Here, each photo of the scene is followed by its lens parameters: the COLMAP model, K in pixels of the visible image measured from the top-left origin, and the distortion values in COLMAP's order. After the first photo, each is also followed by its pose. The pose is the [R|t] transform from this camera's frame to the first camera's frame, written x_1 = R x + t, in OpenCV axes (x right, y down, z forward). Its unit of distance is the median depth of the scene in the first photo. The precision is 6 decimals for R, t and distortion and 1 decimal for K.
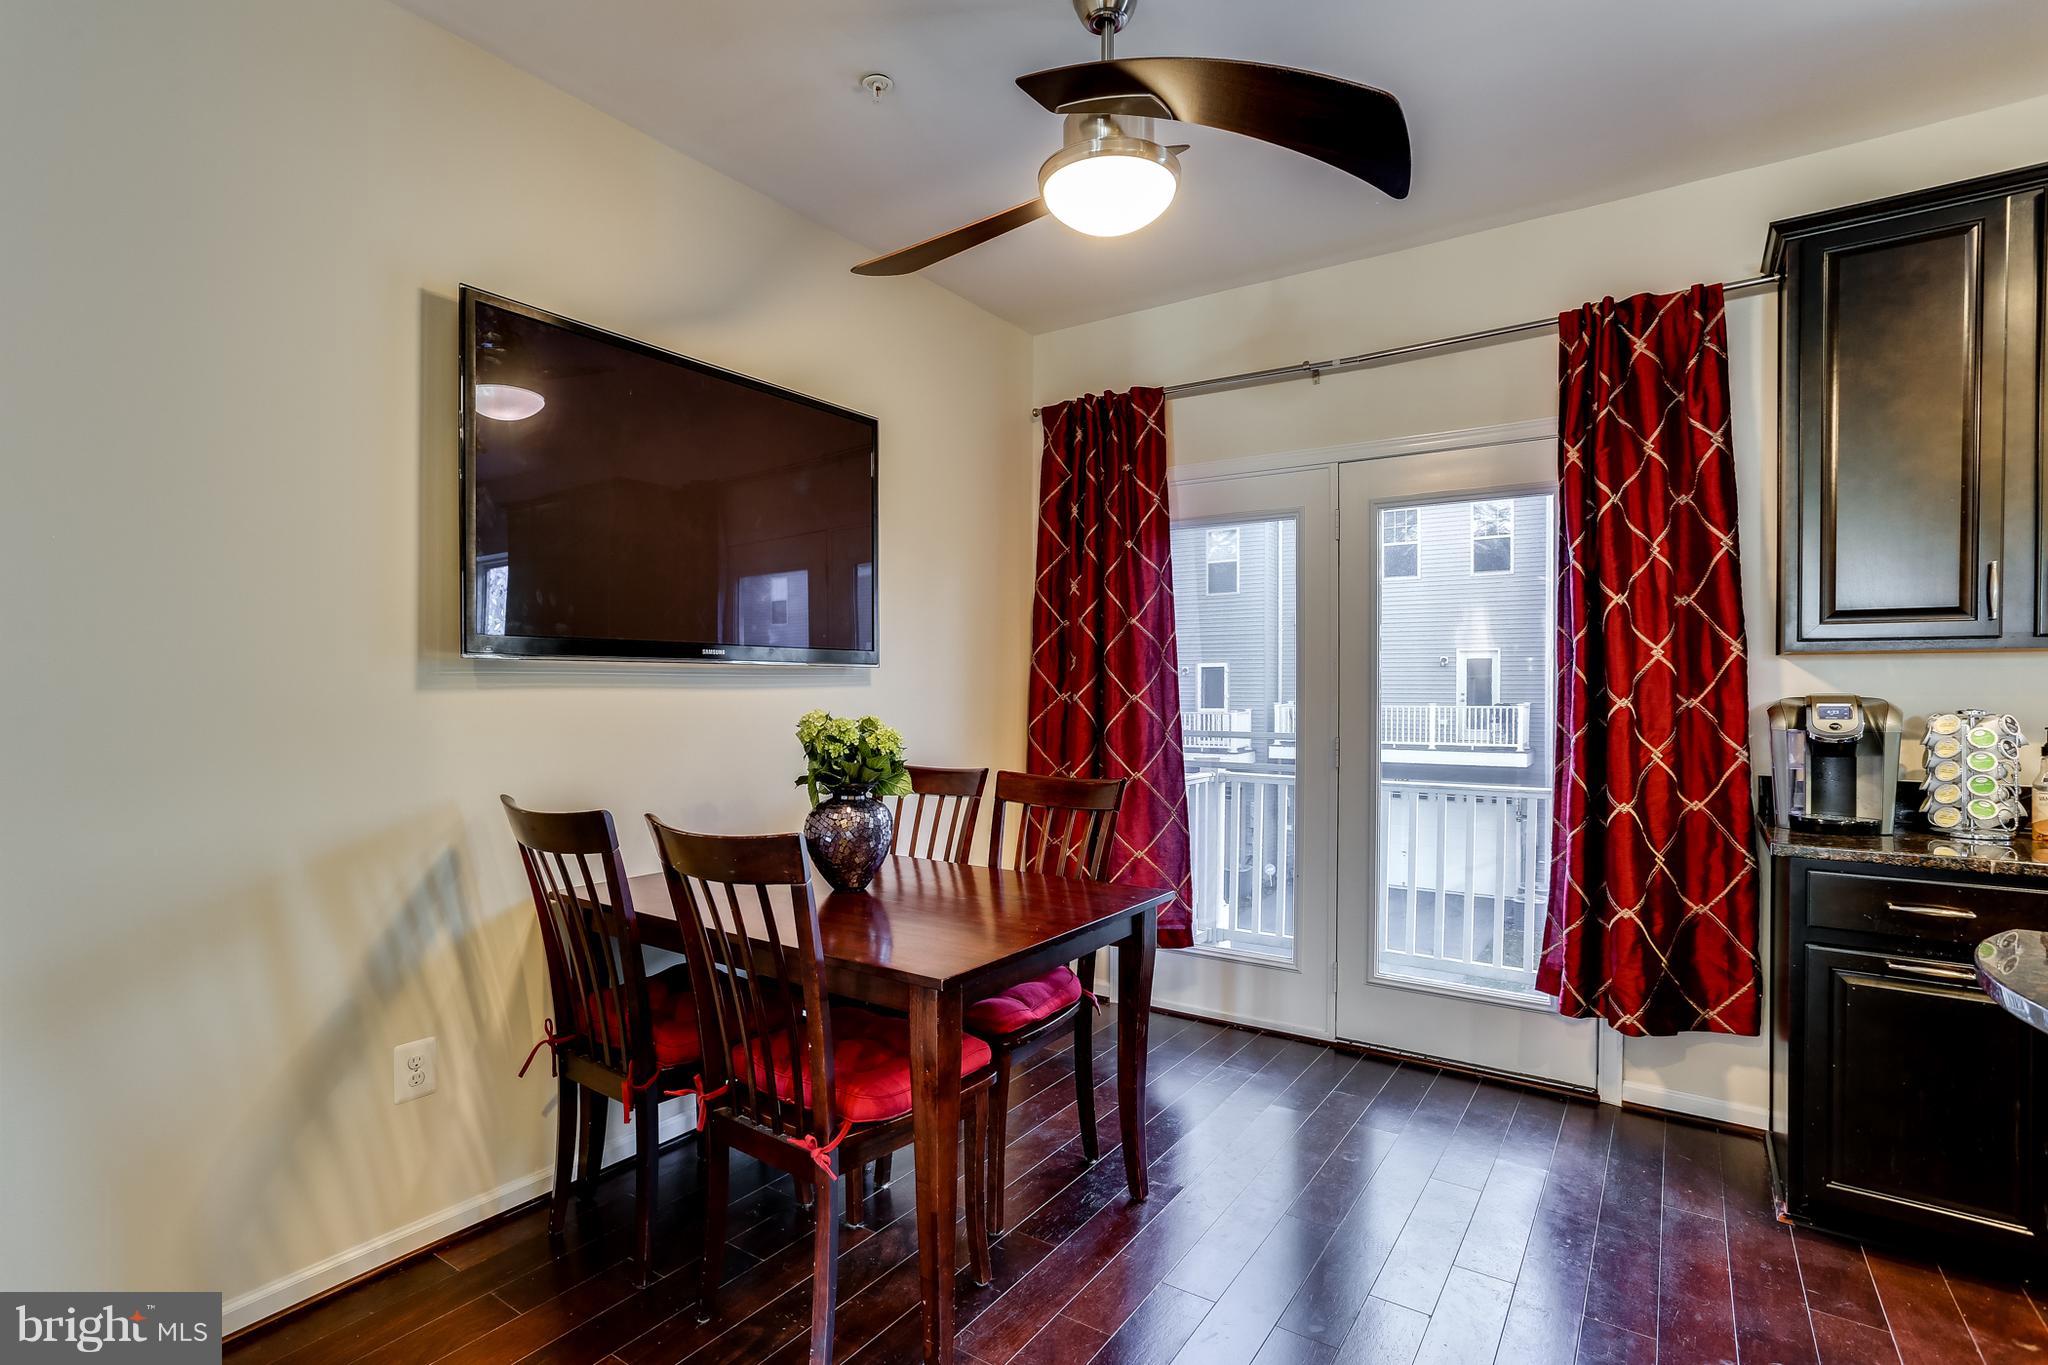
lens RADIAL K [[962.7, 0, 993.4], [0, 962.7, 691.8], [0, 0, 1]] dist [-0.020733, 0.000526]
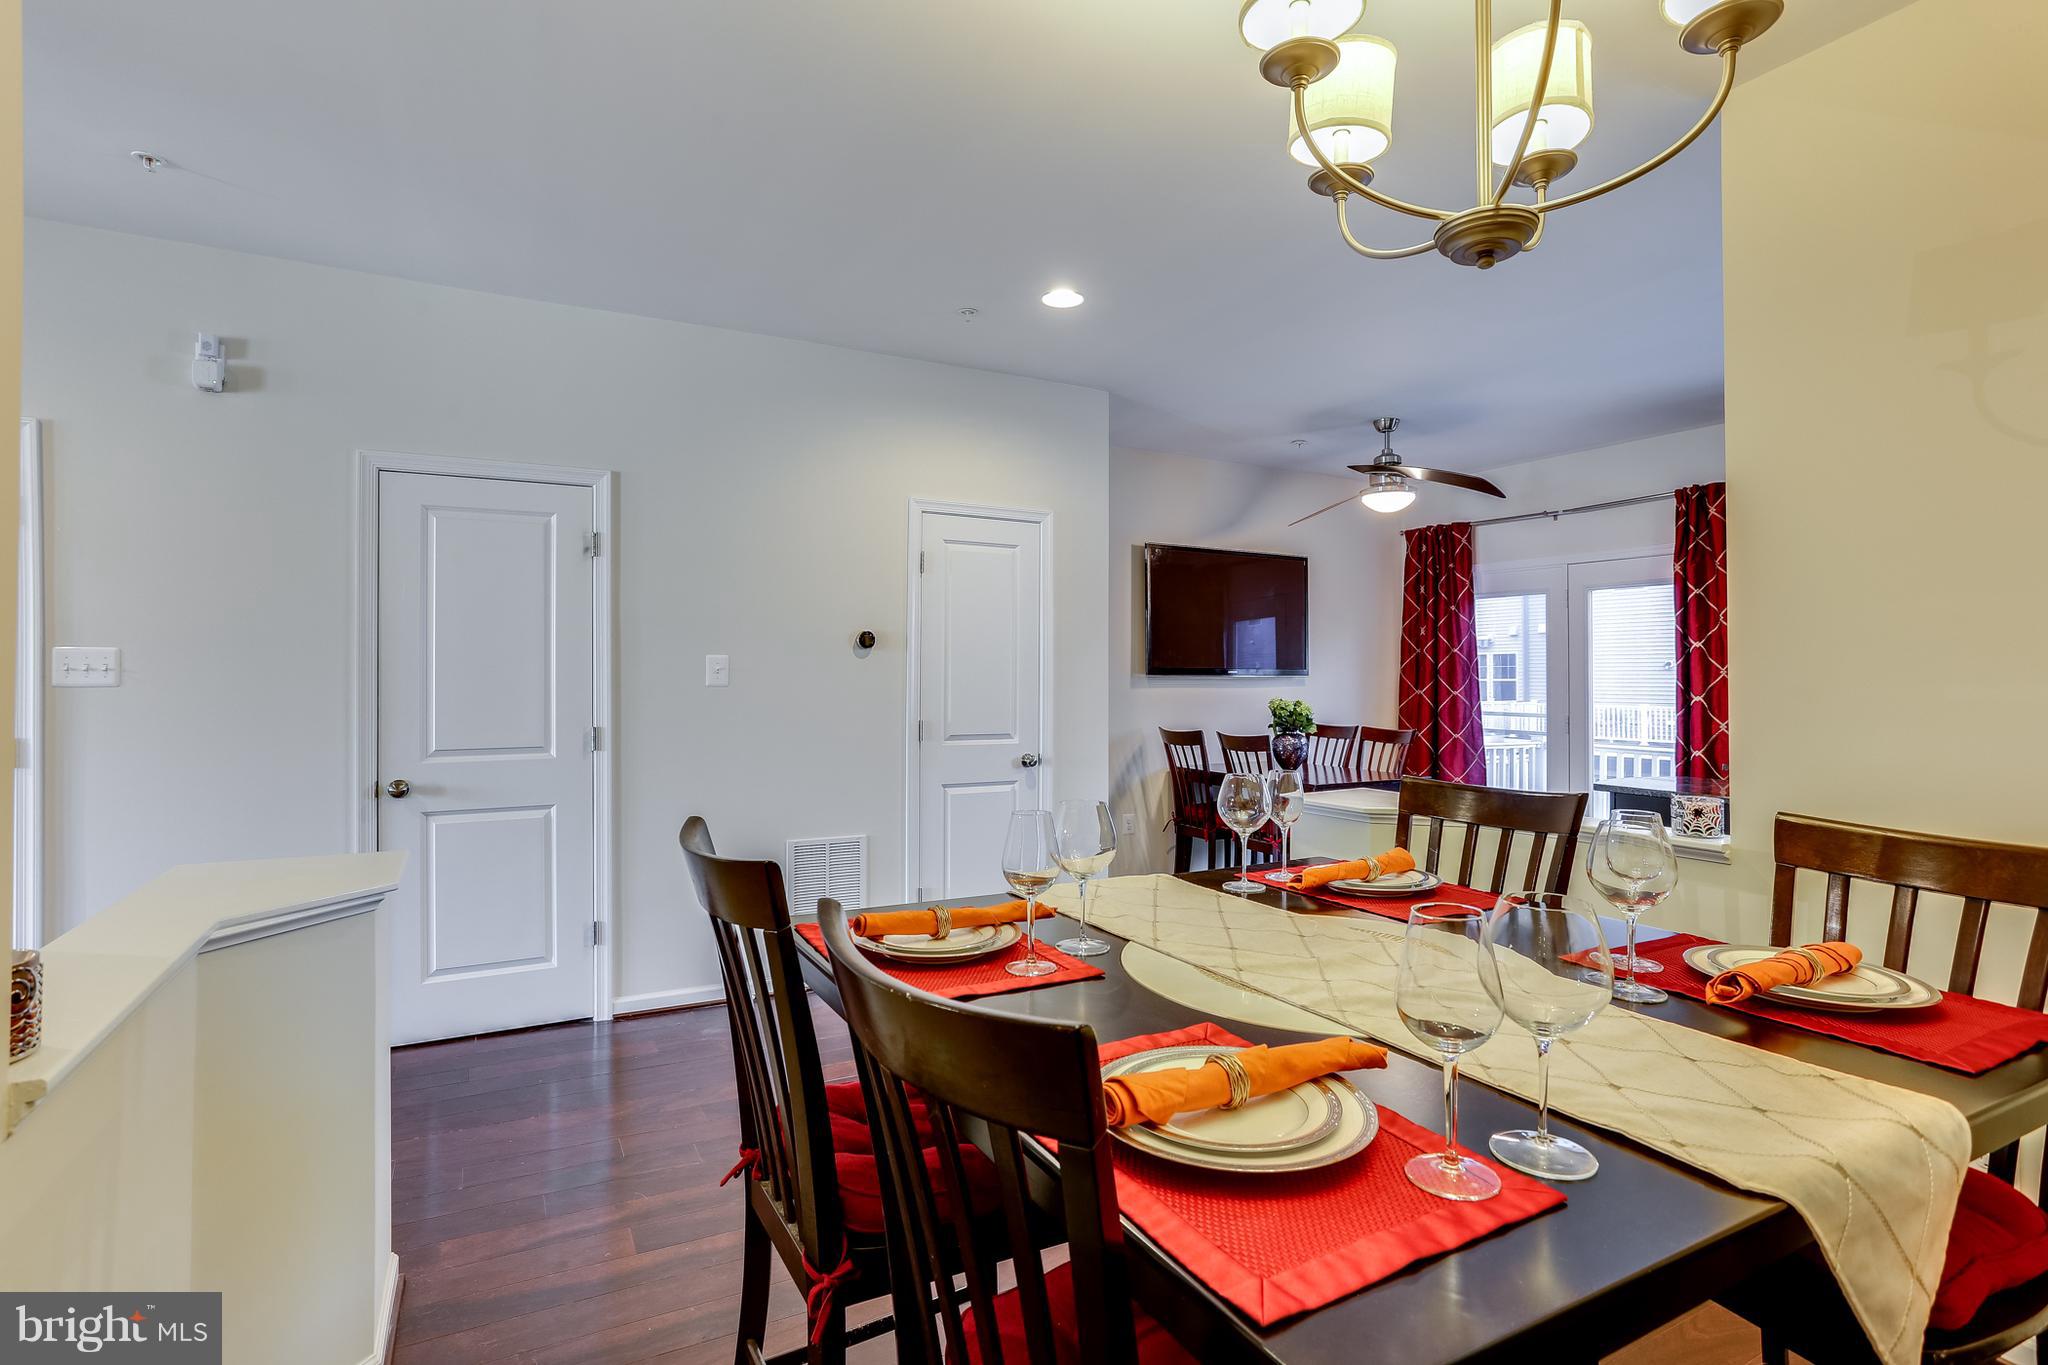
lens RADIAL K [[950.3, 0, 1029.6], [0, 950.3, 656.6], [0, 0, 1]] dist [-0.039701, 0.026063]
pose [[0.900338, -0.006494, -0.435142, 0.204496], [-0.005922, 0.999613, -0.027171, -0.009433], [0.435150, 0.027040, 0.899952, -0.982326]]
